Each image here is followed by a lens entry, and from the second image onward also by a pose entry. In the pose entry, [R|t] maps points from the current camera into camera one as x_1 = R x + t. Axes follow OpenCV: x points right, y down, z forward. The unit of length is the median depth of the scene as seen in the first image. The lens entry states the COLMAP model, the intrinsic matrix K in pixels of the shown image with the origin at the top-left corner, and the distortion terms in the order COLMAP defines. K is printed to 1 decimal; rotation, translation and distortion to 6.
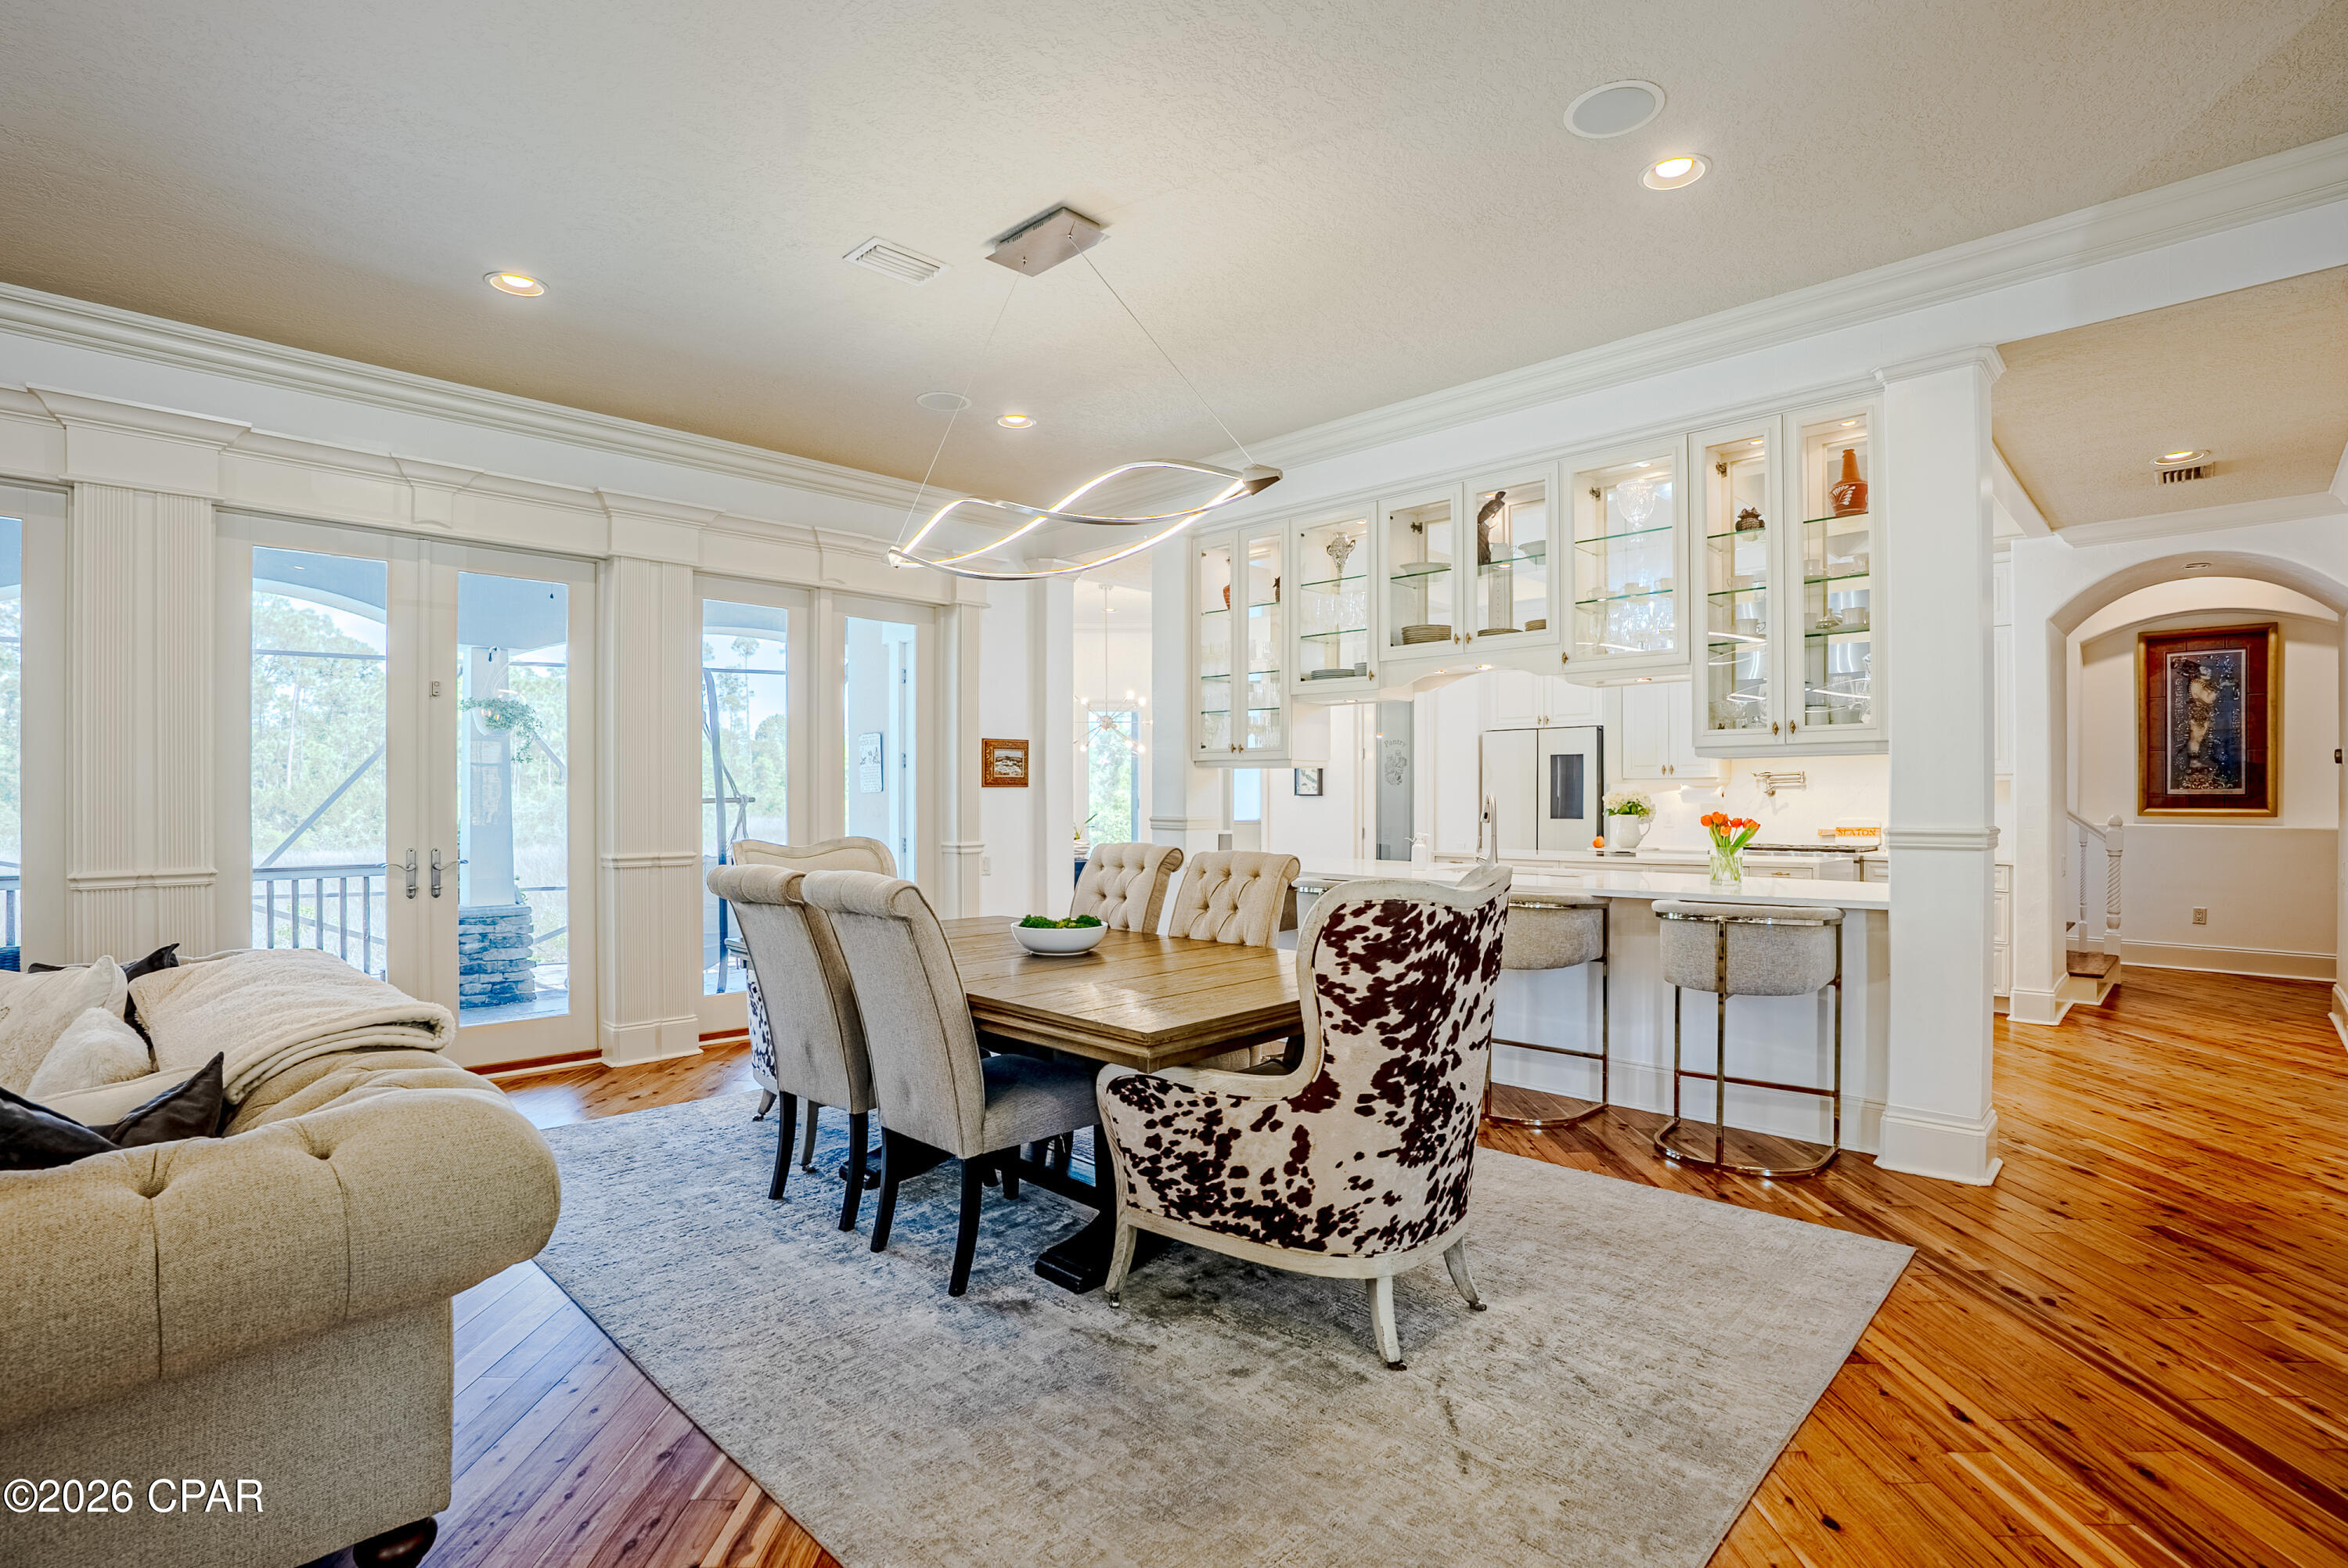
lens RADIAL K [[1118.1, 0, 1157.1], [0, 1118.1, 803.0], [0, 0, 1]] dist [-0.064997, 0.033371]
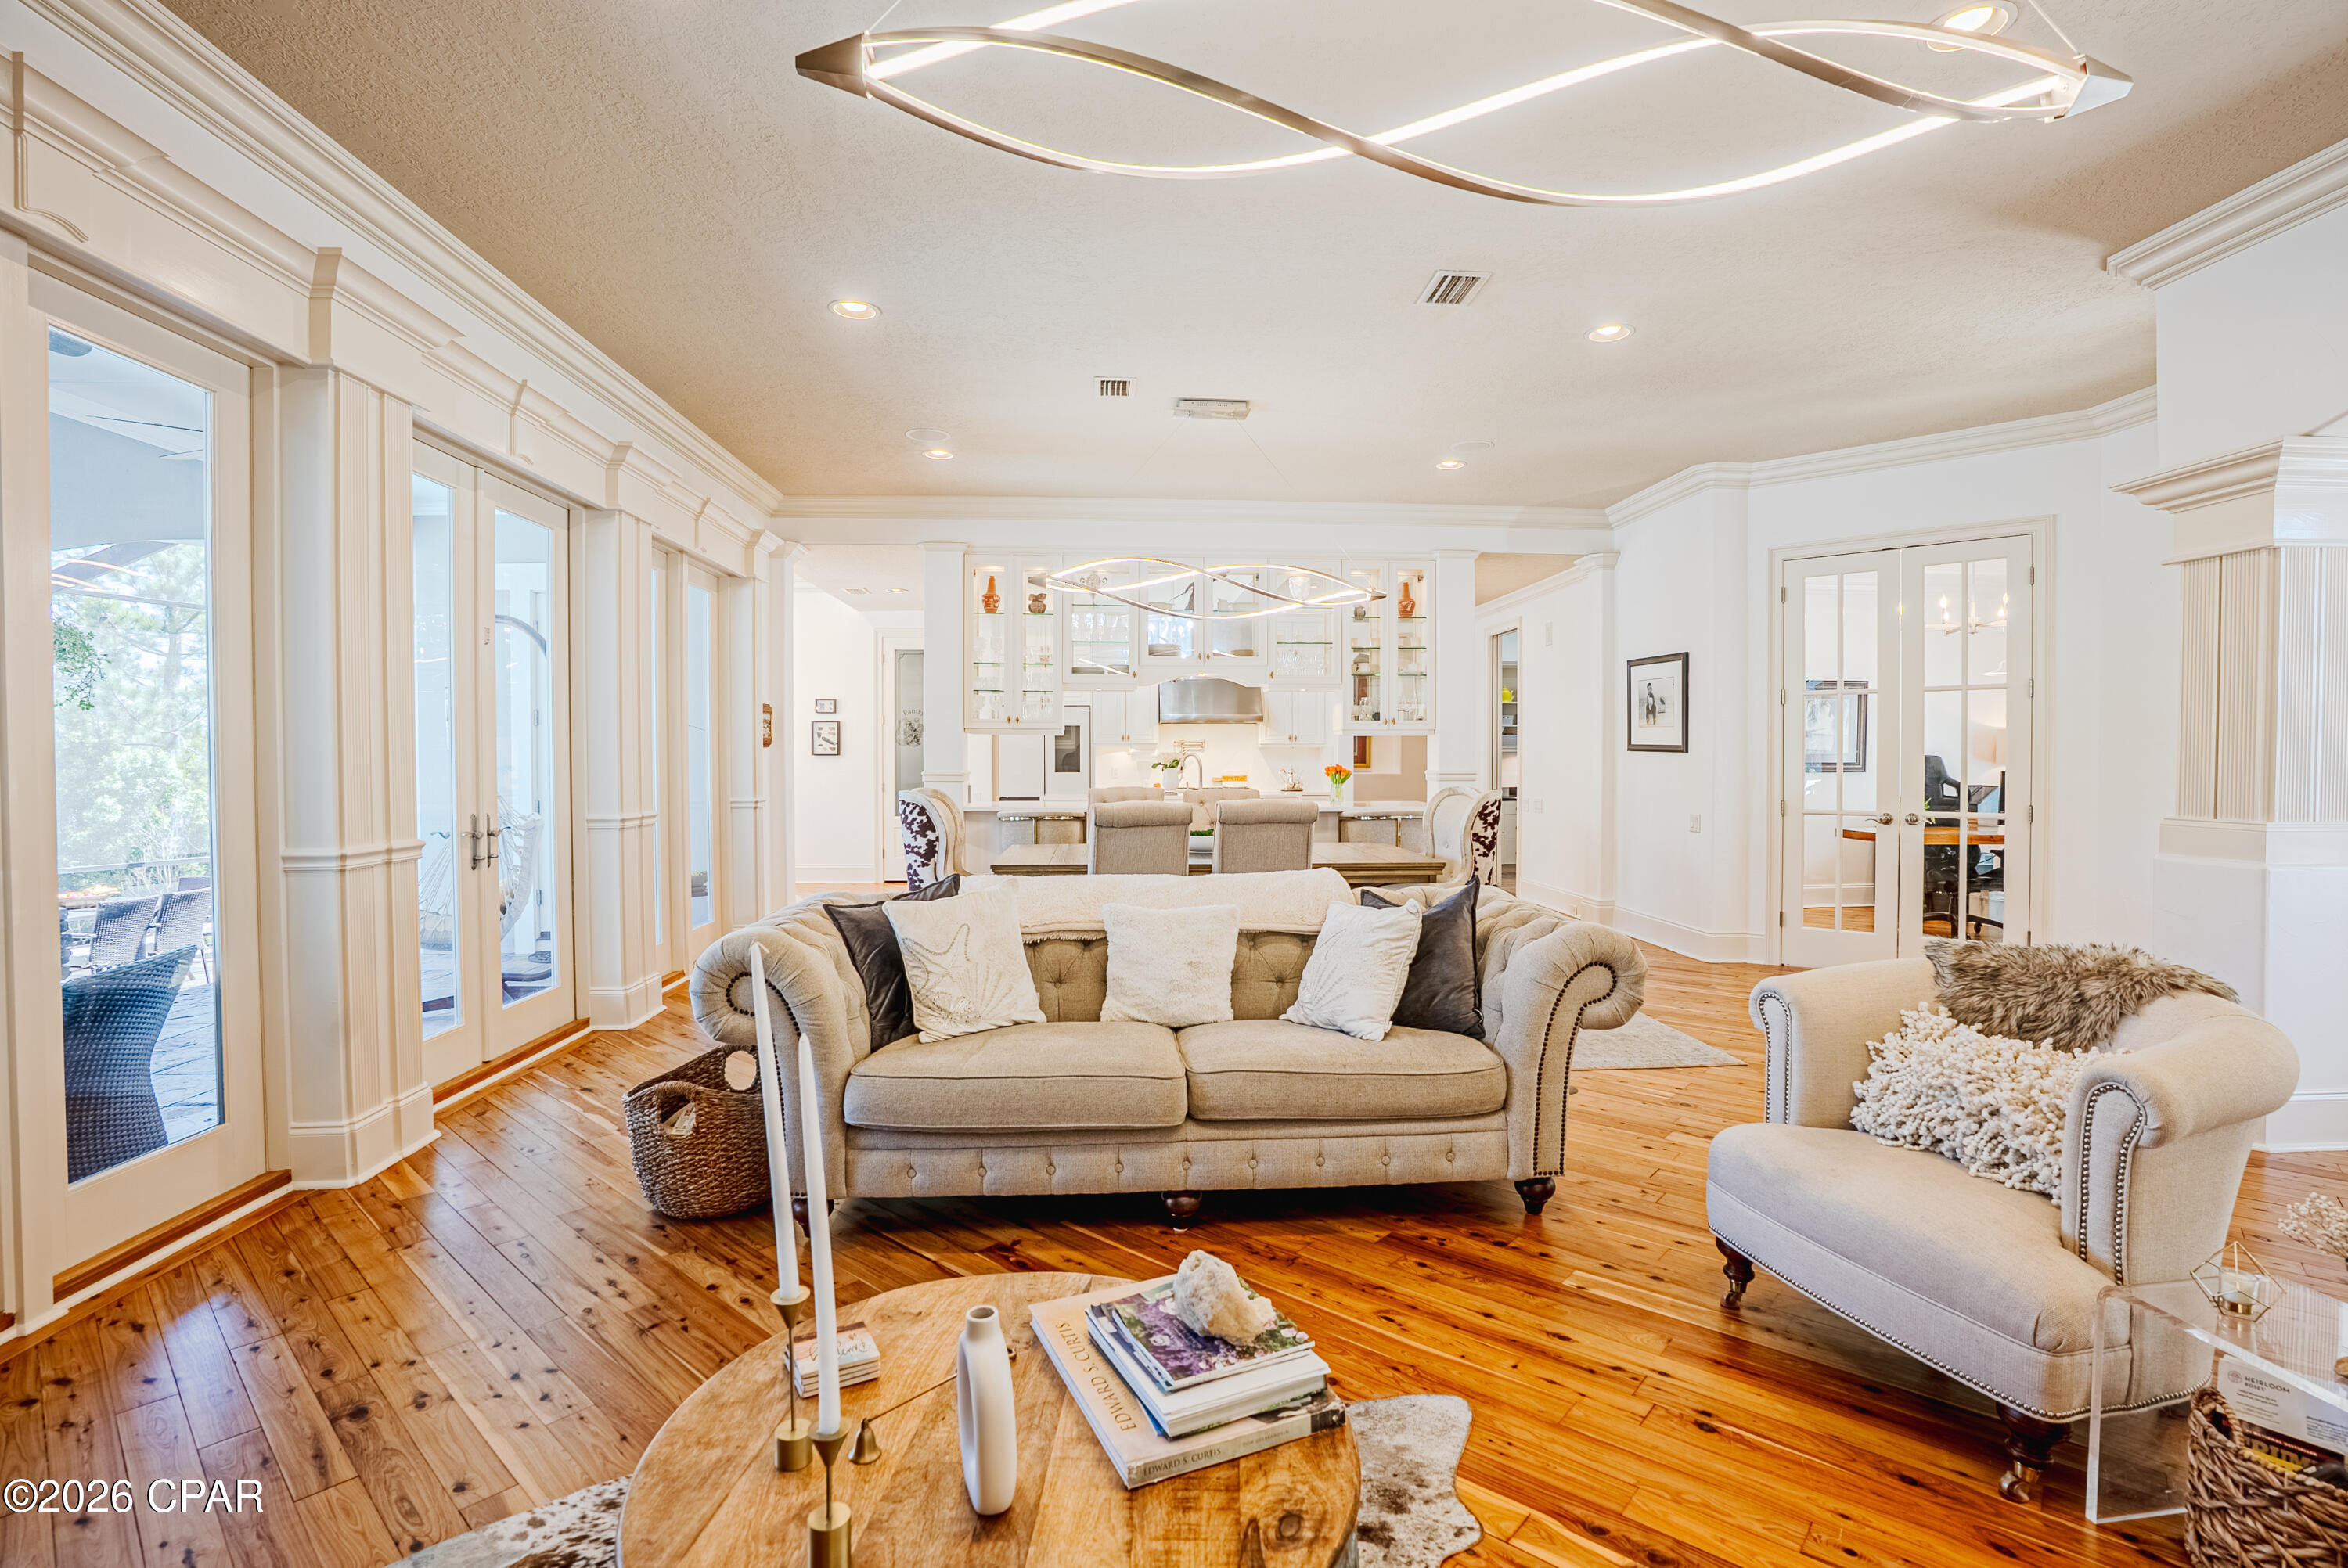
lens RADIAL K [[1095.5, 0, 1174.0], [0, 1095.5, 784.0], [0, 0, 1]] dist [-0.074358, 0.029684]
pose [[0.658559, -0.018929, 0.752291, -0.936387], [0.003801, 0.999755, 0.021828, 0.000623], [-0.752519, -0.011515, 0.658469, -0.006910]]
